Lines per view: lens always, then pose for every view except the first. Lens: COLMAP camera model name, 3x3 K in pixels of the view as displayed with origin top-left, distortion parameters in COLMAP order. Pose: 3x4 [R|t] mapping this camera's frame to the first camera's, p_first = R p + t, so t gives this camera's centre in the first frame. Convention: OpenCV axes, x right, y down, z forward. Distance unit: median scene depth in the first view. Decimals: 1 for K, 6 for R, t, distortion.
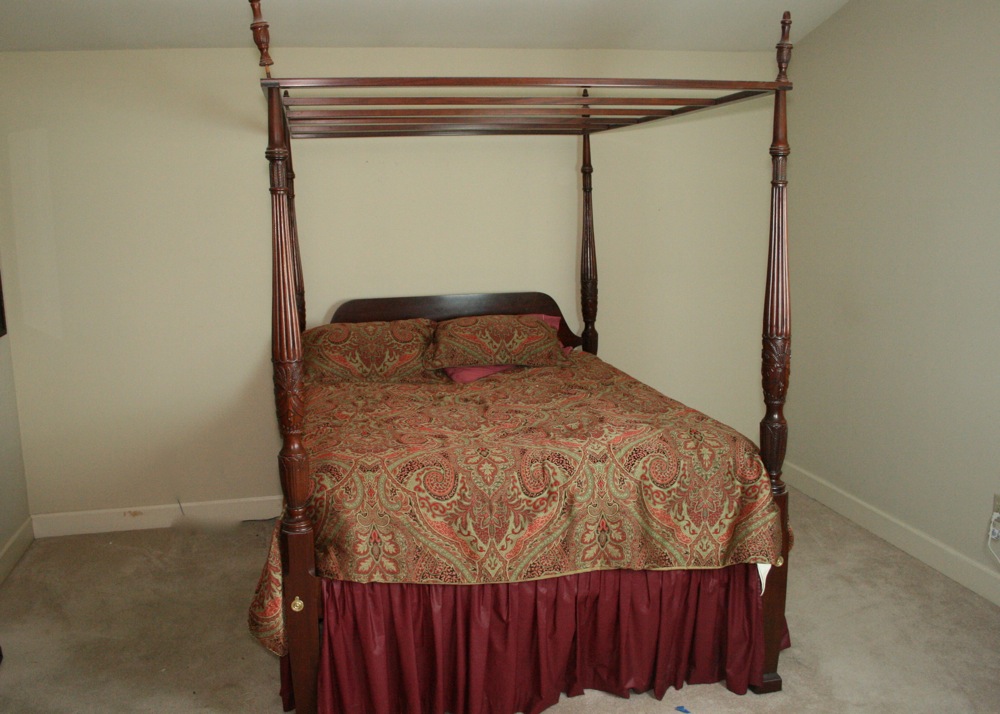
lens RADIAL K [[988.4, 0, 500.3], [0, 988.4, 356.5], [0, 0, 1]] dist [-0.052656, 0.000000]
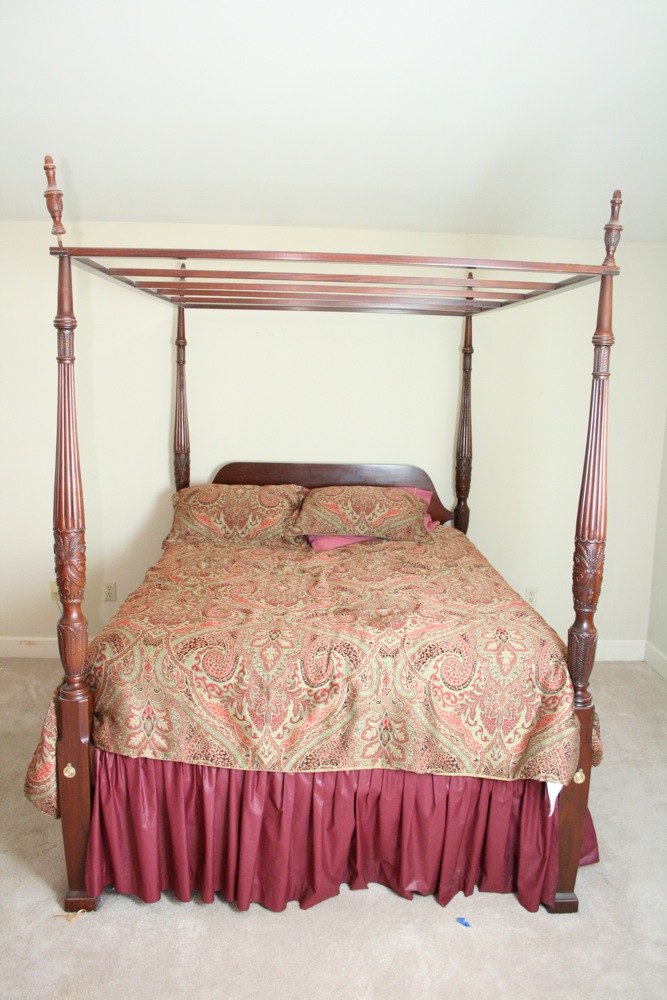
lens RADIAL K [[864.2, 0, 333.4], [0, 864.2, 498.5], [0, 0, 1]] dist [-0.073044, 0.054928]
pose [[0.986556, 0.069566, -0.147880, 0.158069], [-0.070692, 0.997495, -0.002364, -0.039818], [0.147345, 0.012786, 0.989003, 0.161092]]
